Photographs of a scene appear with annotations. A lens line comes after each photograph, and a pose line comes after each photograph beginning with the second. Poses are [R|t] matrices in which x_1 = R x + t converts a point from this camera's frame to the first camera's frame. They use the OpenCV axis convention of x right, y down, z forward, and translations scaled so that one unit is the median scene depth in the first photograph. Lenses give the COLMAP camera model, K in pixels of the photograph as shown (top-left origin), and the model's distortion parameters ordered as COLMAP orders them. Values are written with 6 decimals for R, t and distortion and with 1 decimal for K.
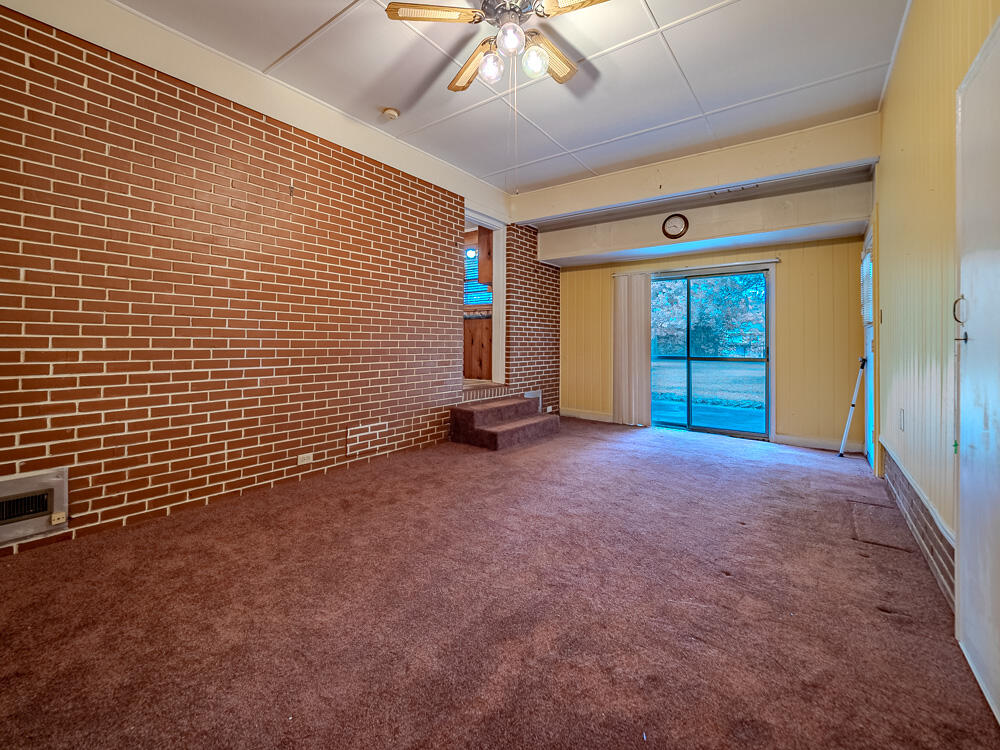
lens RADIAL K [[432.6, 0, 468.5], [0, 432.6, 346.0], [0, 0, 1]] dist [-0.014159, 0.003435]
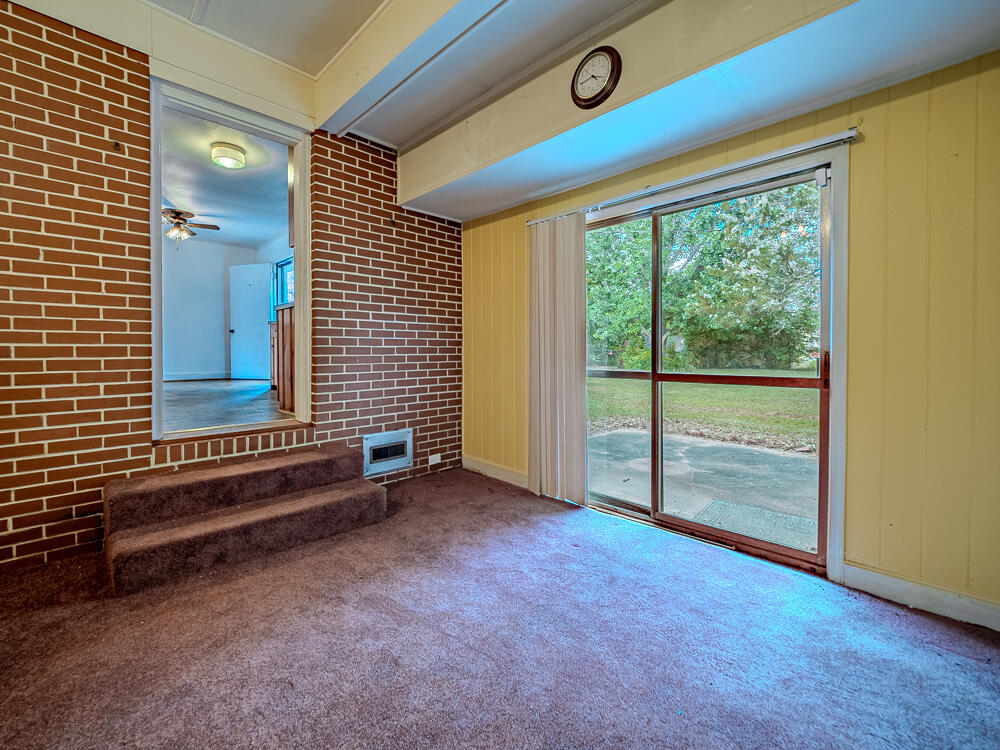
lens RADIAL K [[432.6, 0, 497.7], [0, 432.6, 362.9], [0, 0, 1]] dist [-0.014159, 0.003435]
pose [[0.994393, -0.001494, -0.105740, 0.376997], [0.004118, 0.999689, 0.024598, -0.001720], [0.105671, -0.024896, 0.994089, 0.469997]]
